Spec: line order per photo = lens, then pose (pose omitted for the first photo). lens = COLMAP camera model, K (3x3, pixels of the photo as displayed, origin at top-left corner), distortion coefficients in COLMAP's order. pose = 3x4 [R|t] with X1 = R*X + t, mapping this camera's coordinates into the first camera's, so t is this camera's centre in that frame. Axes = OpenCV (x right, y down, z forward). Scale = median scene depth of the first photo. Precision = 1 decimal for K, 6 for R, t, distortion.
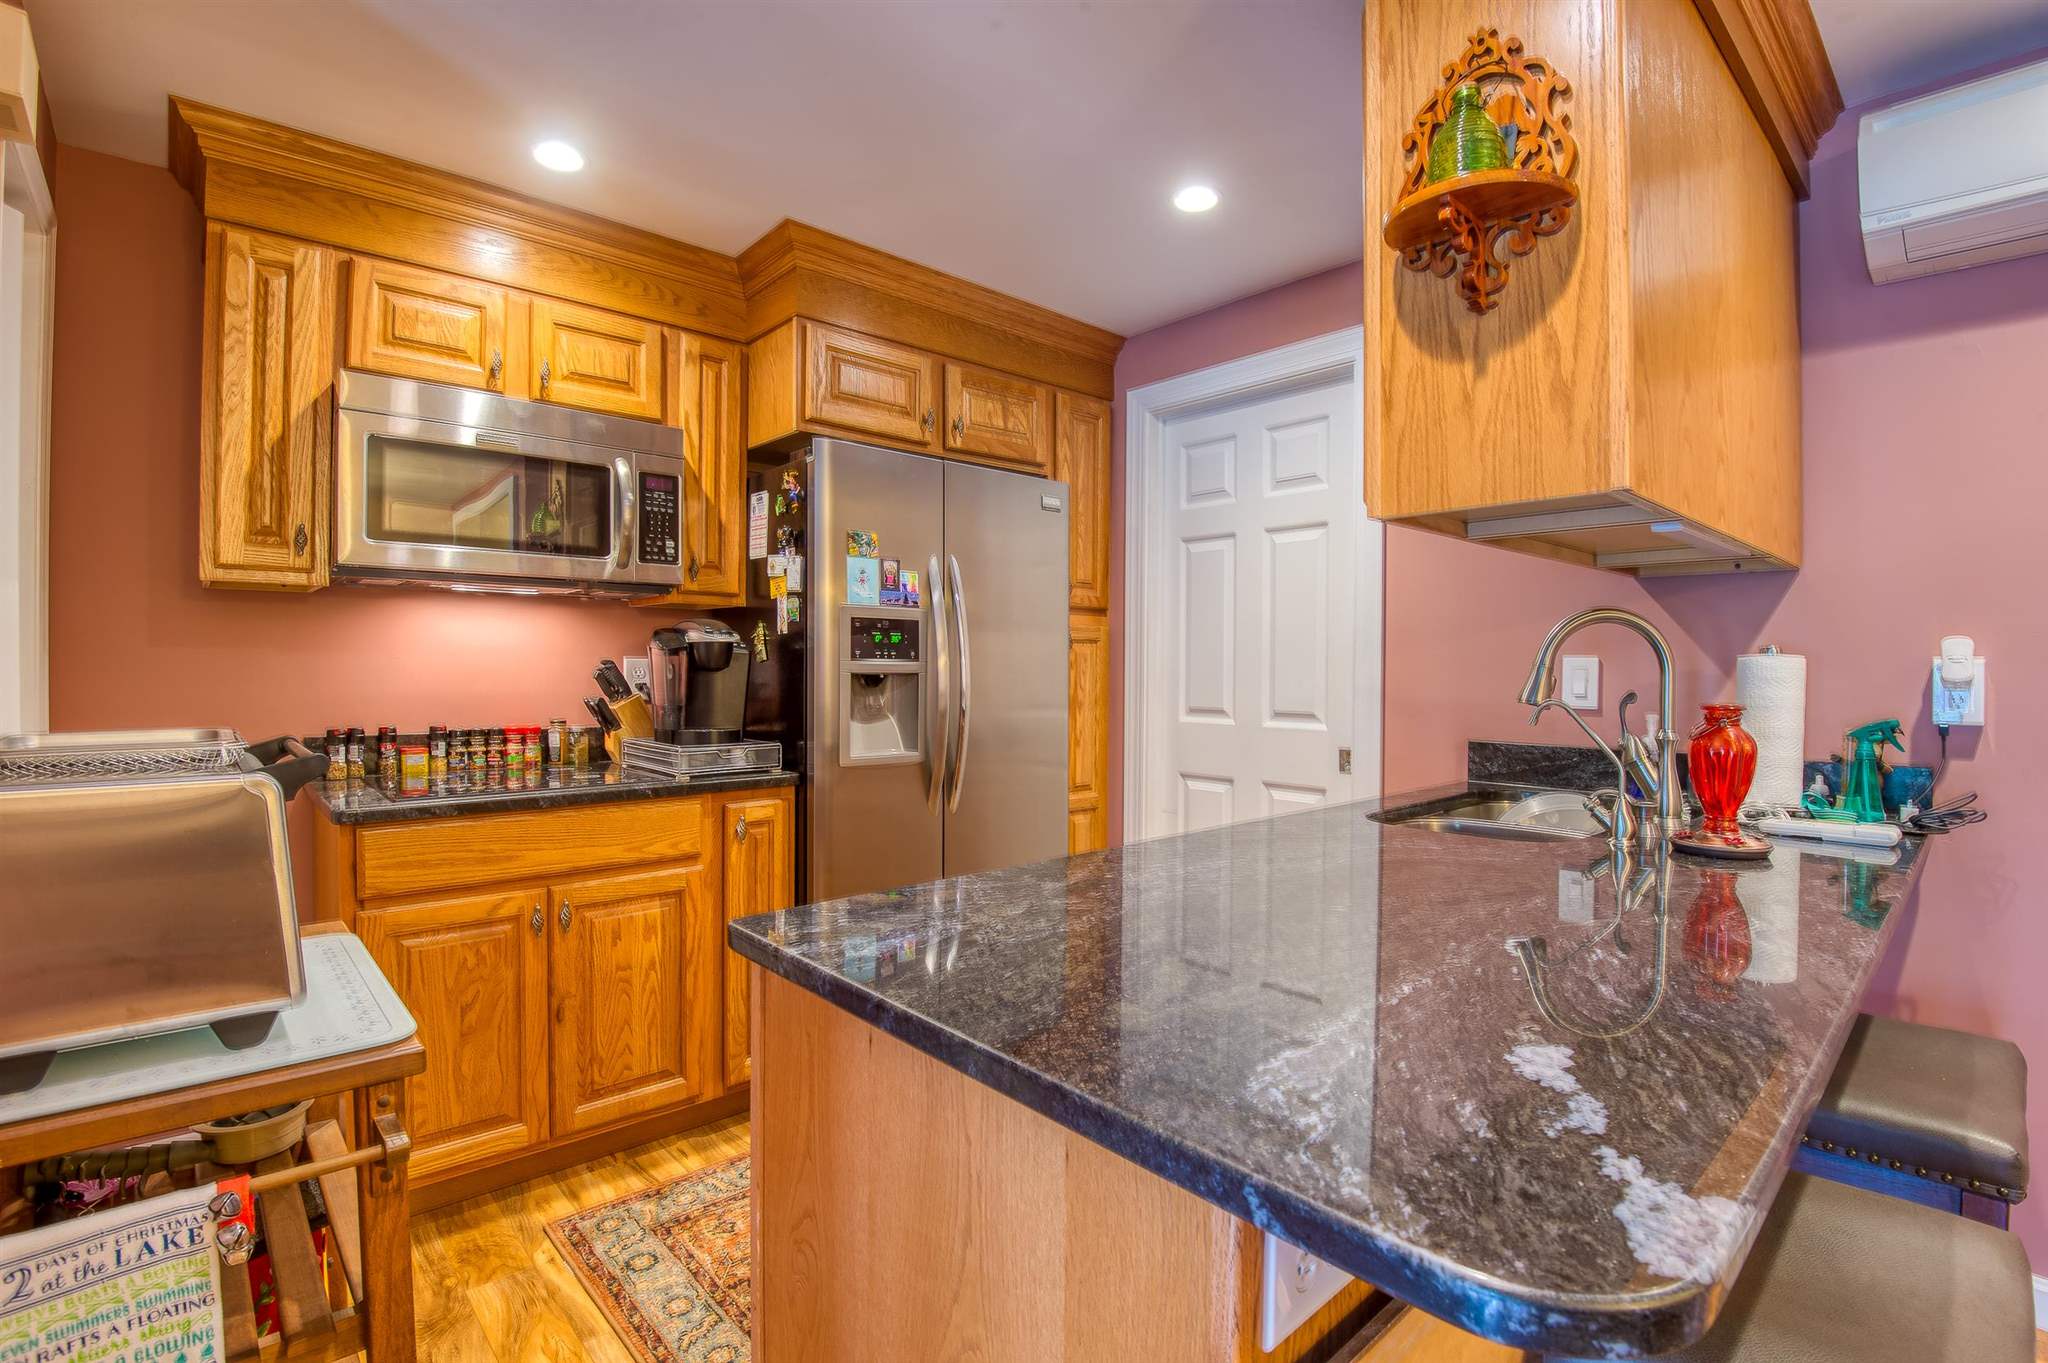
lens RADIAL K [[939.4, 0, 1031.5], [0, 939.4, 676.5], [0, 0, 1]] dist [-0.004262, -0.025823]
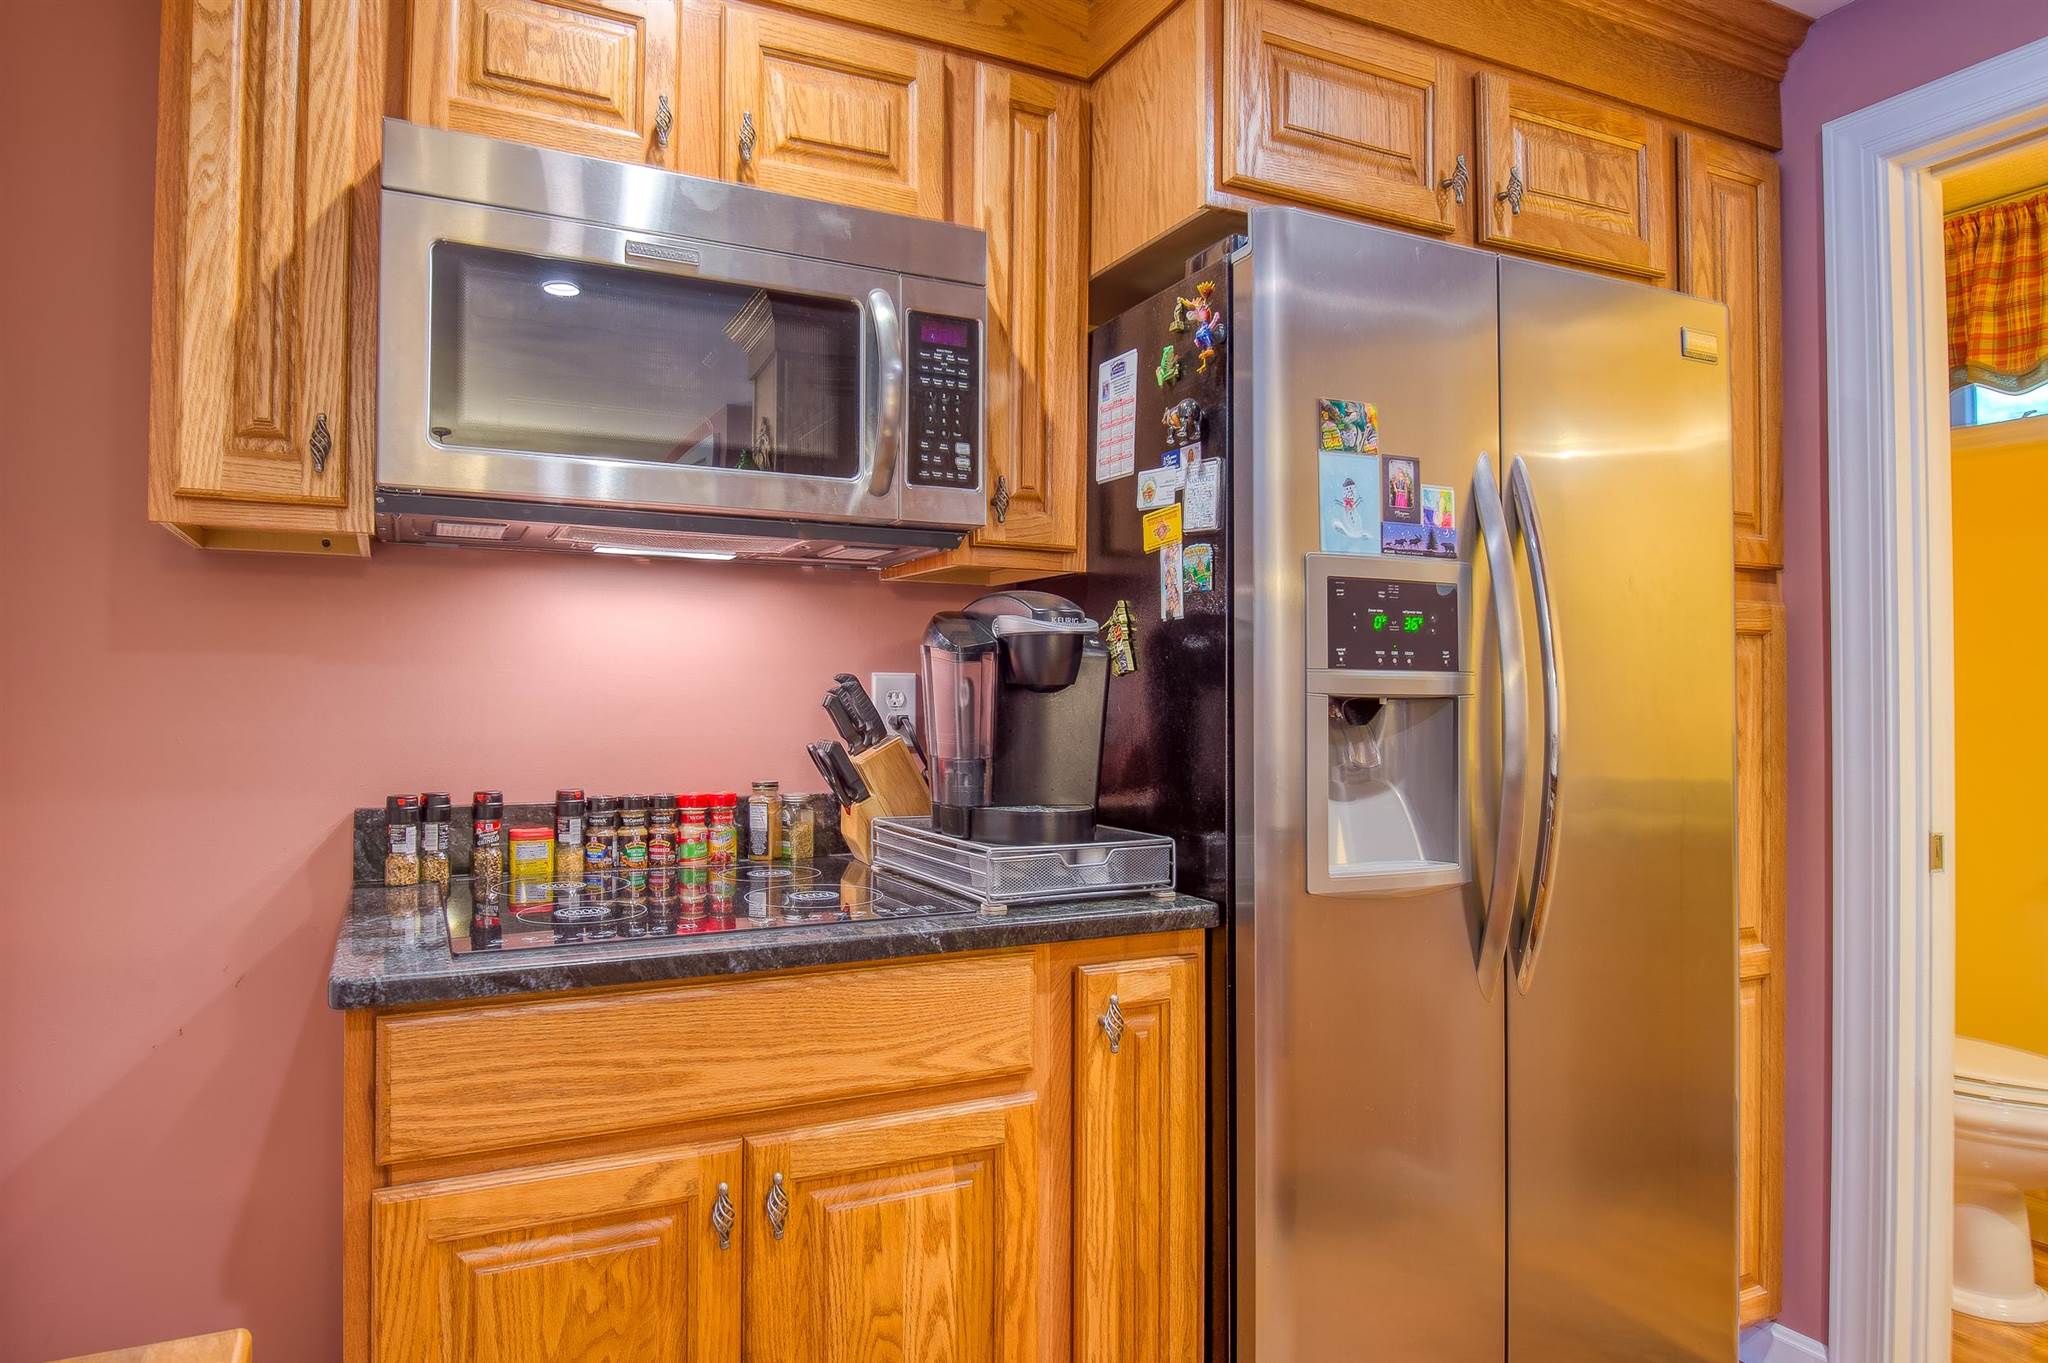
lens RADIAL K [[1220.5, 0, 981.9], [0, 1220.5, 673.3], [0, 0, 1]] dist [-0.002418, 0.000013]
pose [[0.957920, -0.006511, -0.286962, -0.183114], [-0.001708, 0.999596, -0.028381, 0.002321], [0.287031, 0.027677, 0.957521, 0.359900]]
